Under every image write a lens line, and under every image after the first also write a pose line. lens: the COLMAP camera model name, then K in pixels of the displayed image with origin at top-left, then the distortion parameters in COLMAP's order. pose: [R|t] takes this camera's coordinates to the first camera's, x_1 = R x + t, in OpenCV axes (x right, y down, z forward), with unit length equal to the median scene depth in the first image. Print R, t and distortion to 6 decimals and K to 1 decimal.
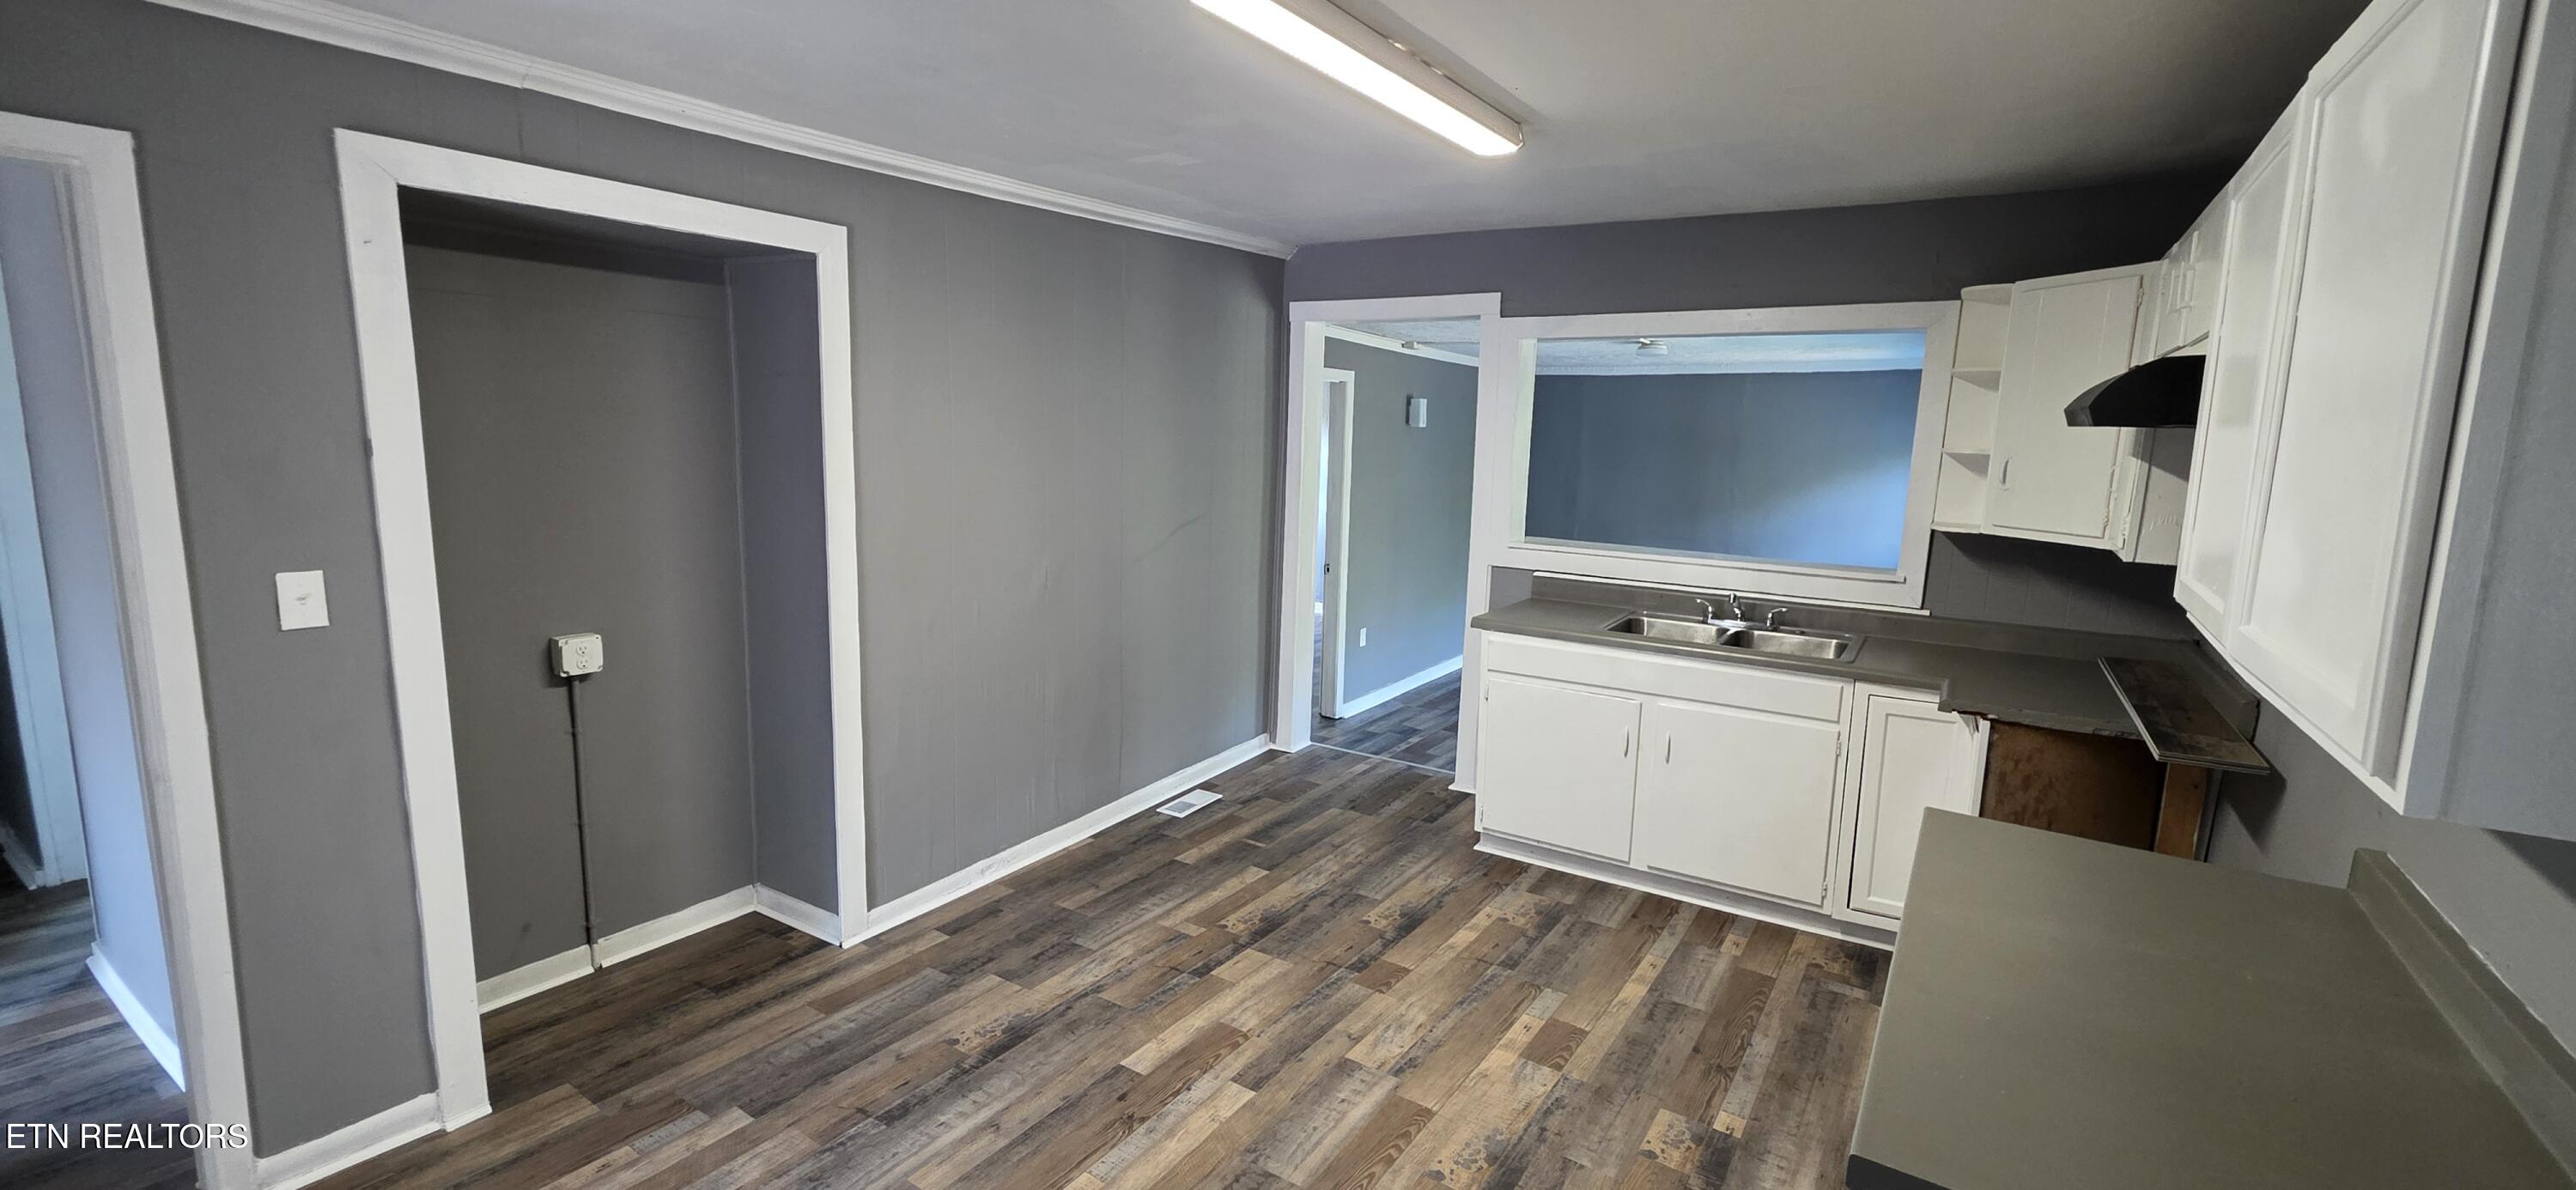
lens RADIAL K [[1036.6, 0, 1300.6], [0, 1036.6, 586.1], [0, 0, 1]] dist [0.001111, -0.000106]
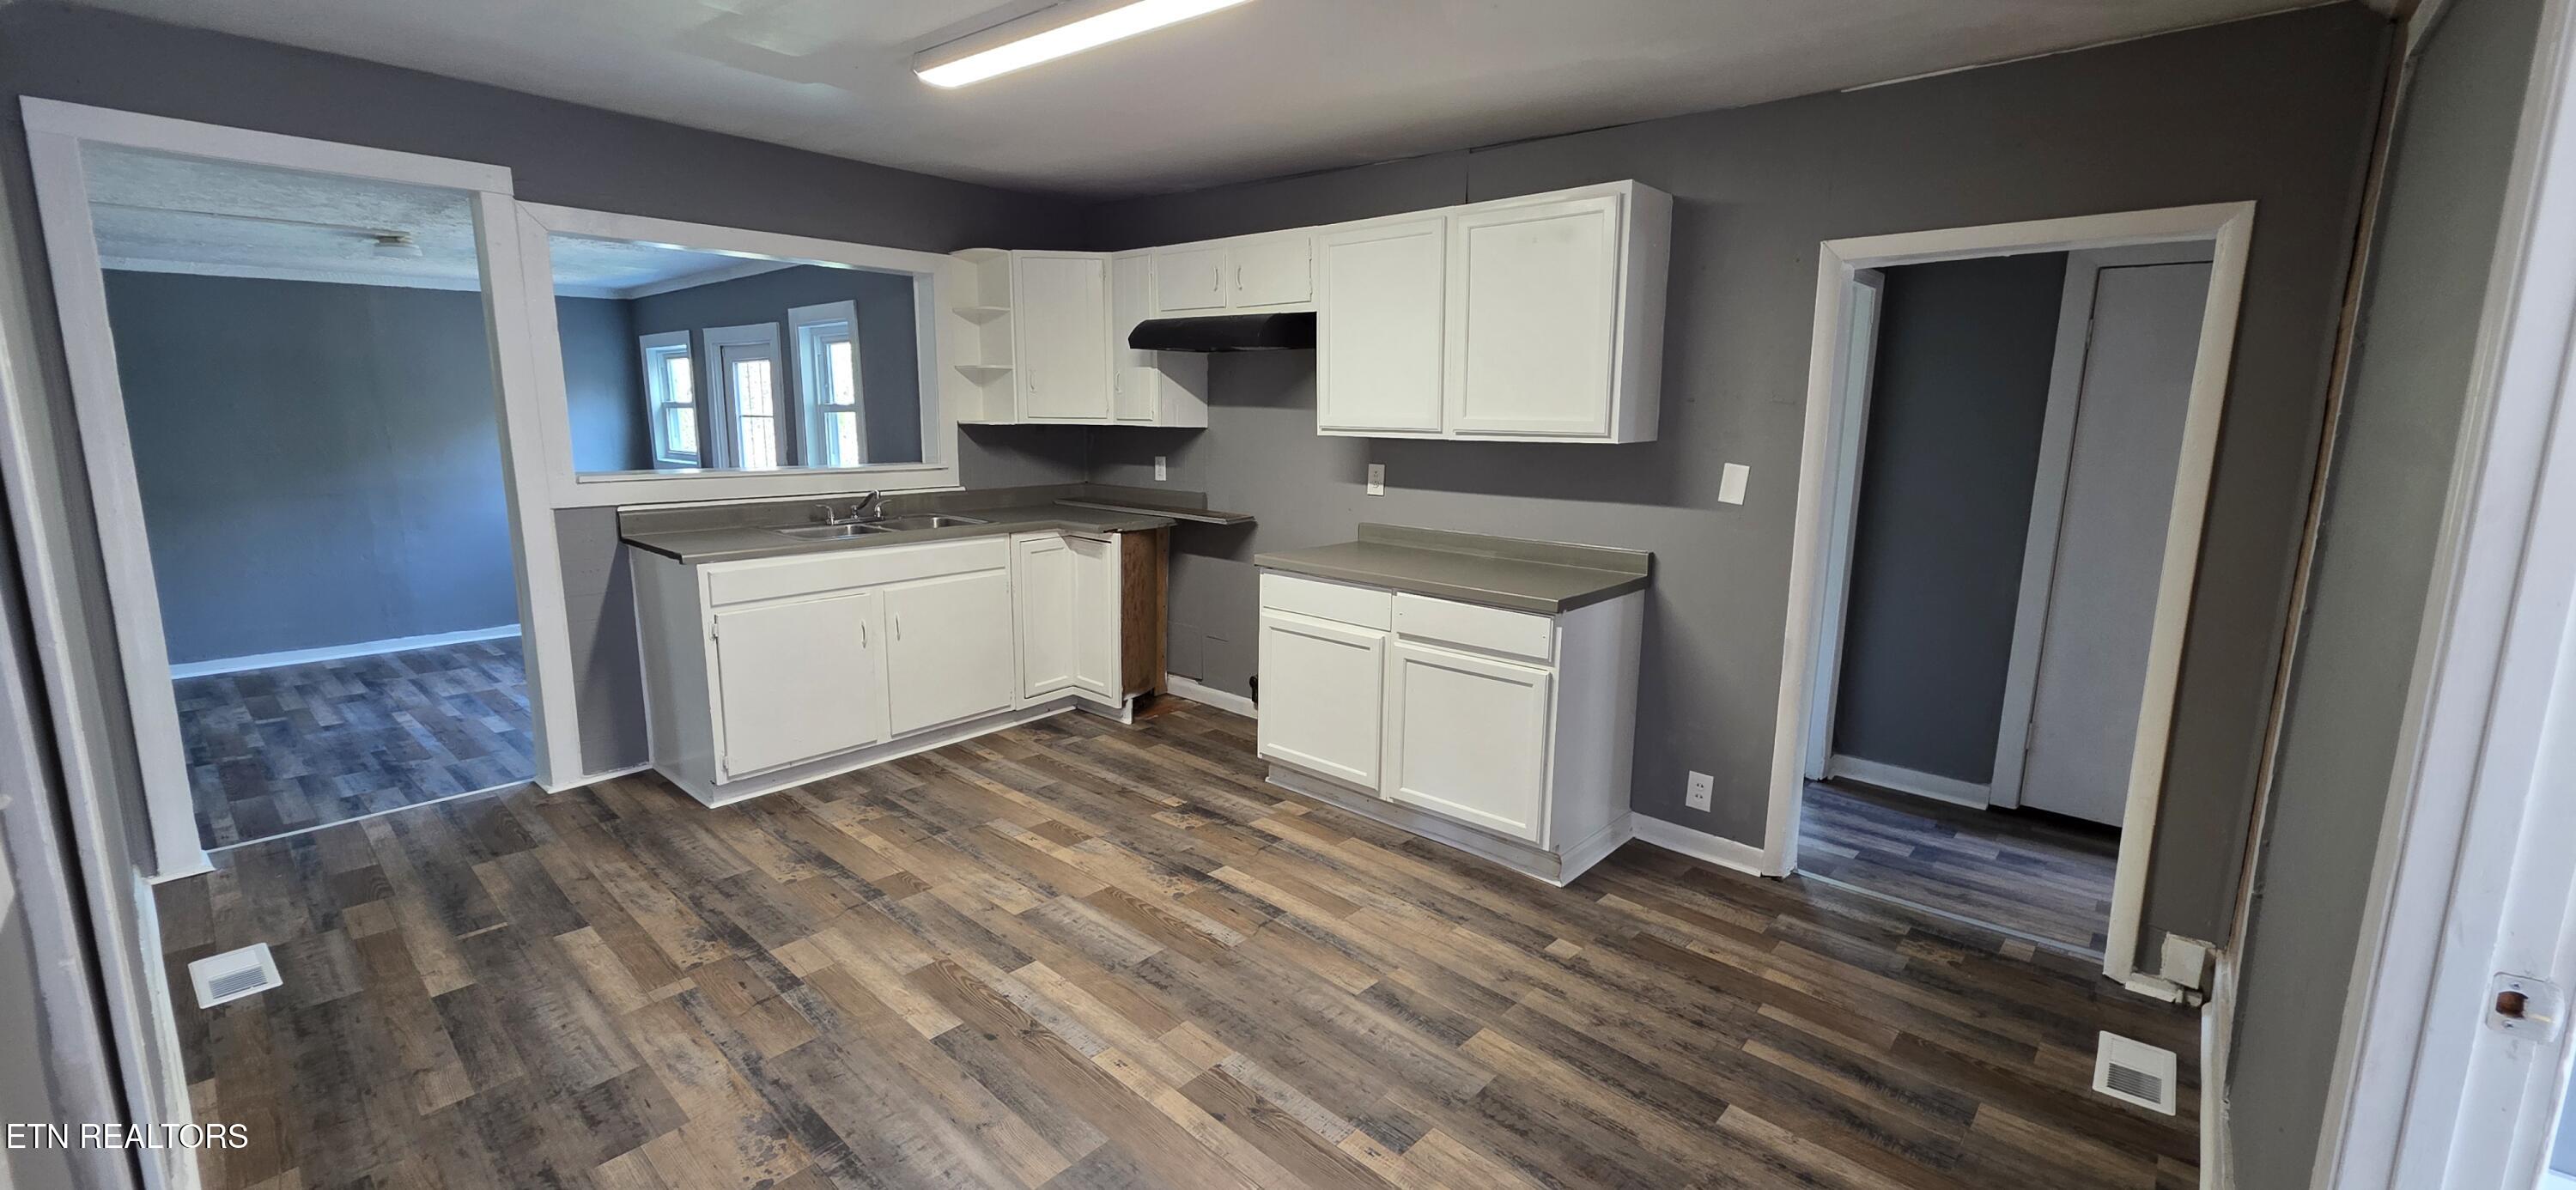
lens RADIAL K [[1036.6, 0, 1300.6], [0, 1036.6, 586.1], [0, 0, 1]] dist [0.001111, -0.000106]
pose [[0.138173, -0.194362, 0.971150, -0.721107], [0.144104, 0.974066, 0.174443, -0.024475], [-0.979868, 0.115843, 0.162598, 0.385776]]
